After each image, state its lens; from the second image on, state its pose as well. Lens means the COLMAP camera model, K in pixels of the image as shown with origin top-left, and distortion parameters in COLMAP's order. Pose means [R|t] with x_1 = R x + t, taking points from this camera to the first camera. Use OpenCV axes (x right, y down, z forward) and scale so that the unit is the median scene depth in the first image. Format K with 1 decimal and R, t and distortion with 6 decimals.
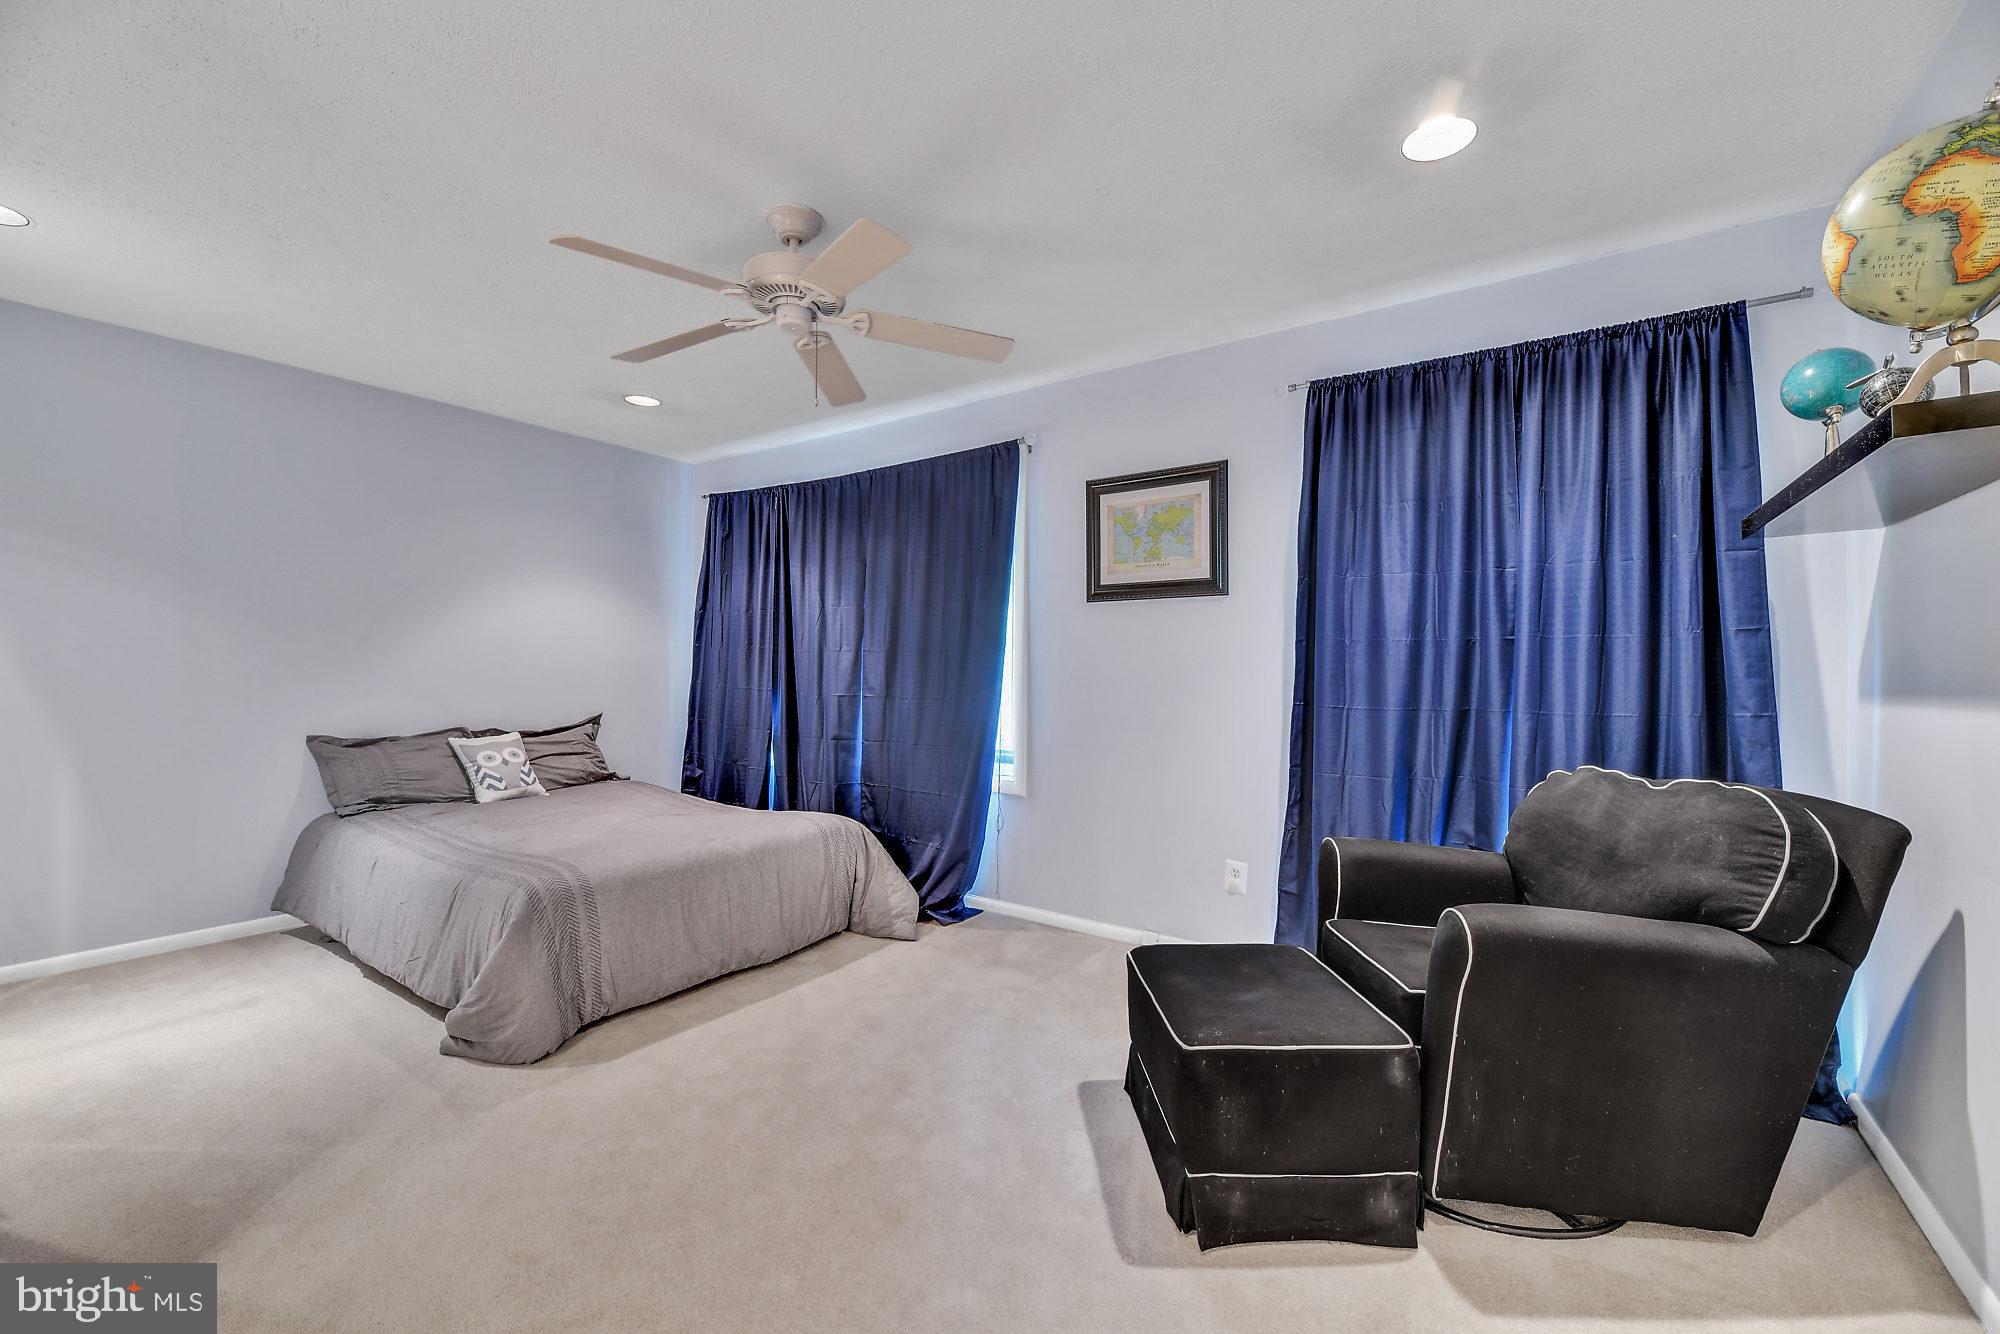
lens RADIAL K [[816.5, 0, 989.3], [0, 816.5, 664.6], [0, 0, 1]] dist [-0.009907, -0.000459]
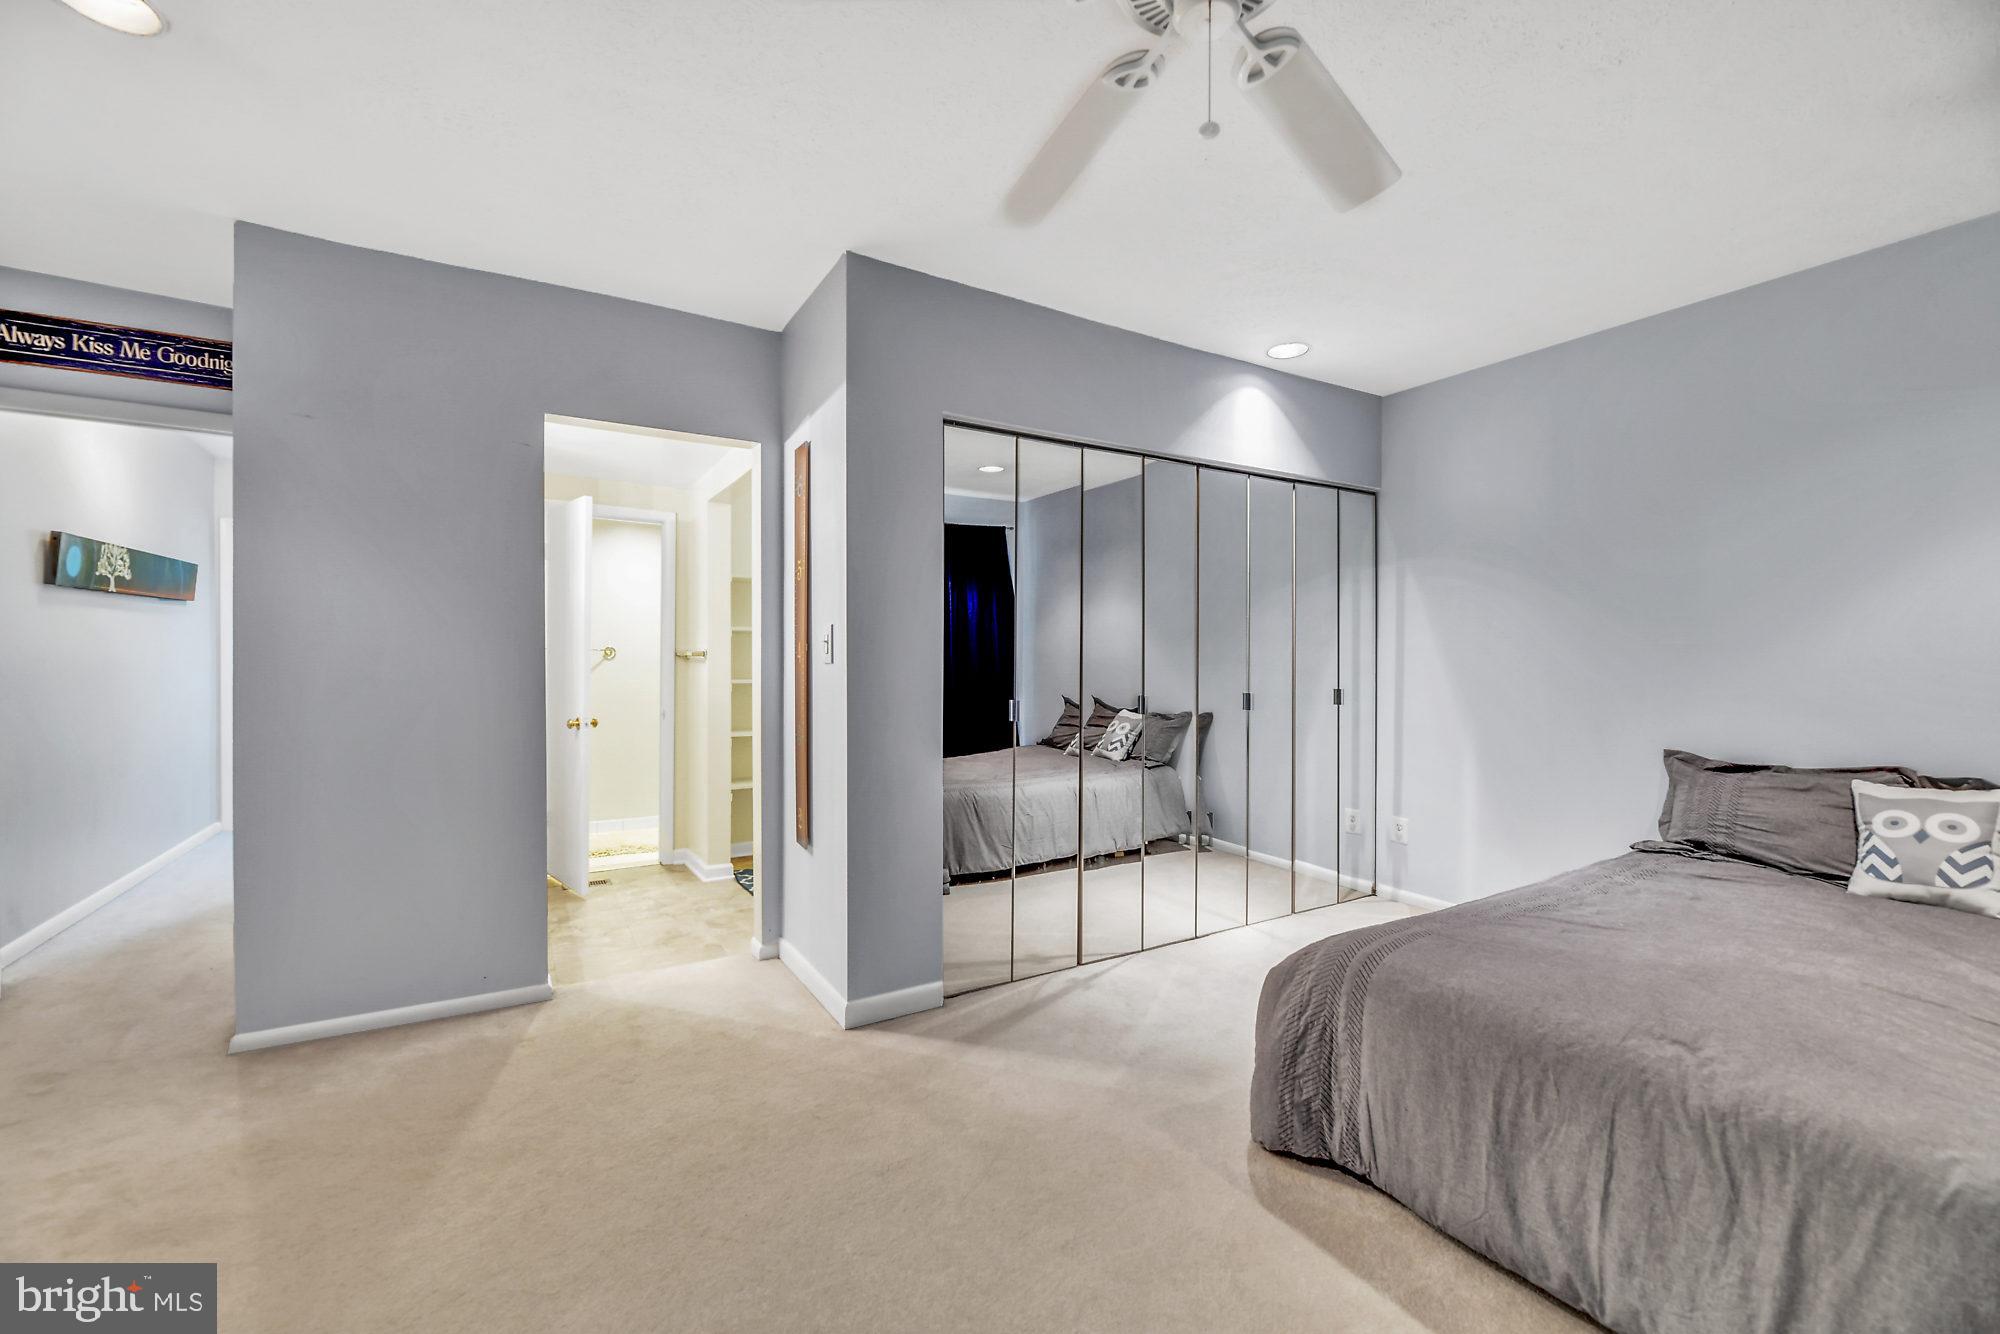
lens RADIAL K [[816.5, 0, 989.3], [0, 816.5, 664.6], [0, 0, 1]] dist [-0.009907, -0.000459]
pose [[-0.407569, 0.003726, -0.913167, 0.192723], [0.003668, 0.999990, 0.002443, -0.003957], [0.913167, -0.002353, -0.407579, 0.669017]]
